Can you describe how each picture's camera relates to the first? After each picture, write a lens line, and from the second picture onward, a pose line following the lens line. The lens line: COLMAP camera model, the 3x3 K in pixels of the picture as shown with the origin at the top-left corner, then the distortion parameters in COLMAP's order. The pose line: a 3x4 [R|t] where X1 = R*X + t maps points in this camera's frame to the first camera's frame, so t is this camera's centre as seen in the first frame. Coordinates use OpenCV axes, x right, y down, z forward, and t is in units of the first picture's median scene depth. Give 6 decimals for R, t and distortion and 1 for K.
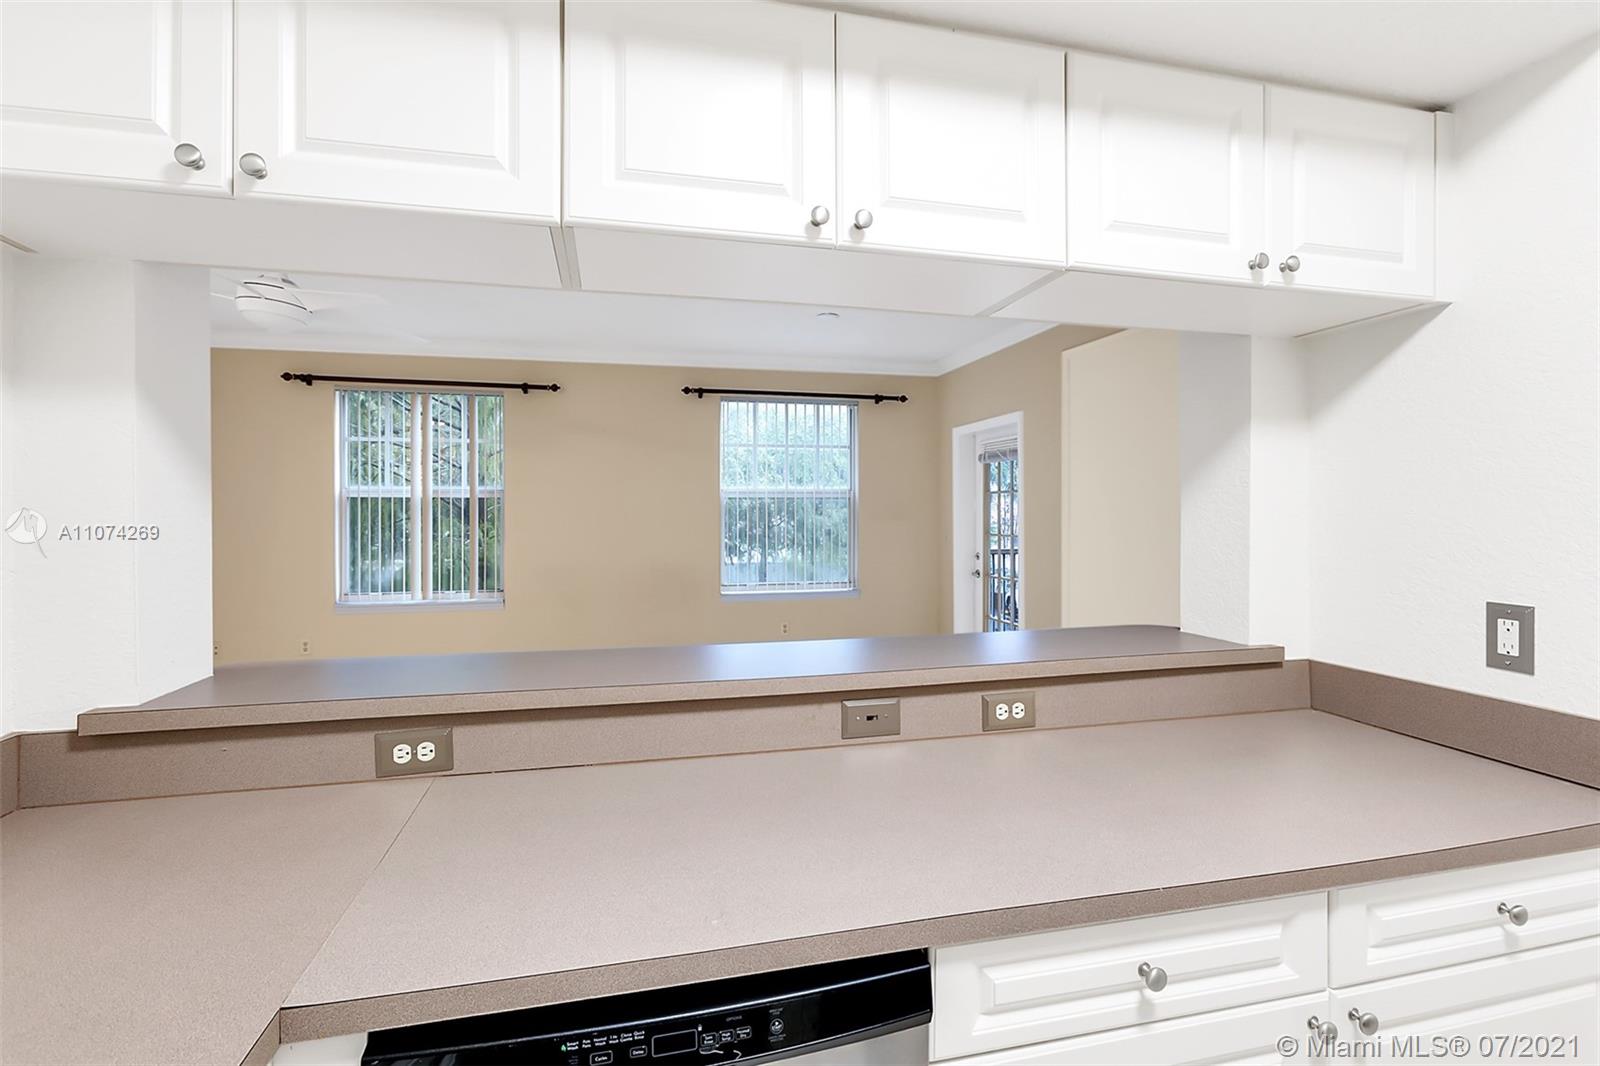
lens RADIAL K [[728.4, 0, 835.4], [0, 728.4, 509.0], [0, 0, 1]] dist [-0.016384, 0.004905]
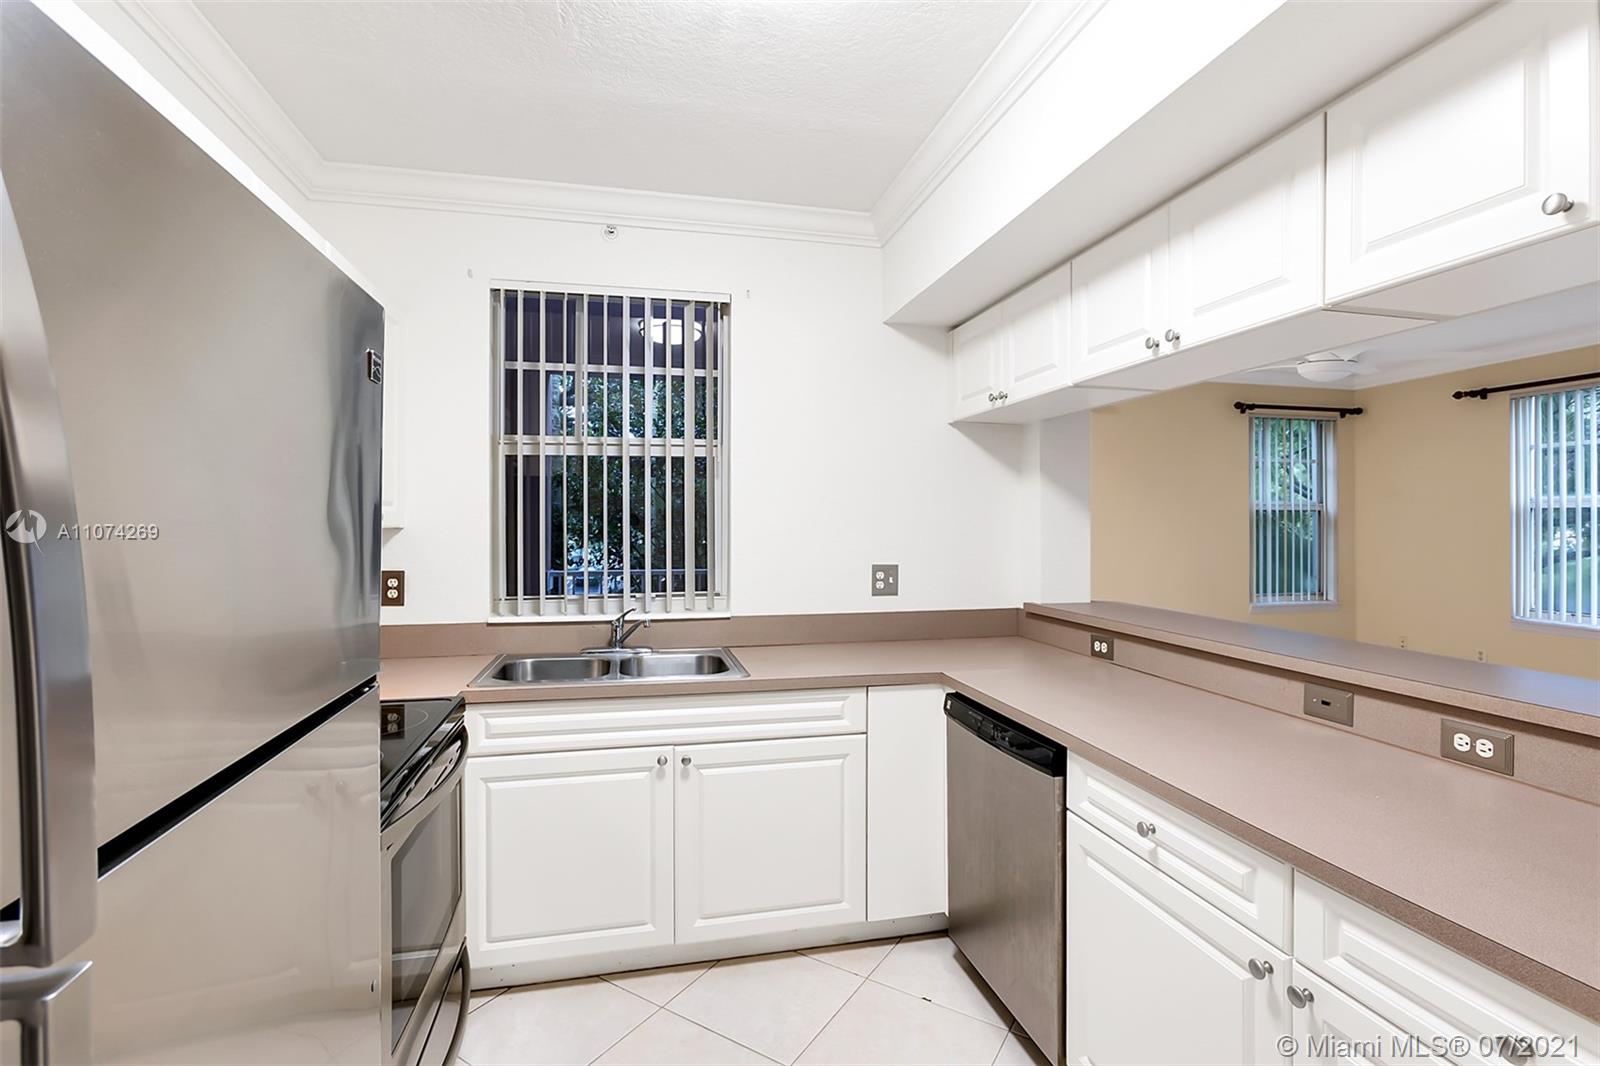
lens RADIAL K [[728.4, 0, 790.1], [0, 728.4, 528.9], [0, 0, 1]] dist [-0.016384, 0.004905]
pose [[-0.015611, 0.011346, -0.999814, 1.366436], [0.000738, 0.999935, 0.011336, -0.004743], [0.999878, -0.000561, -0.015619, 0.186526]]
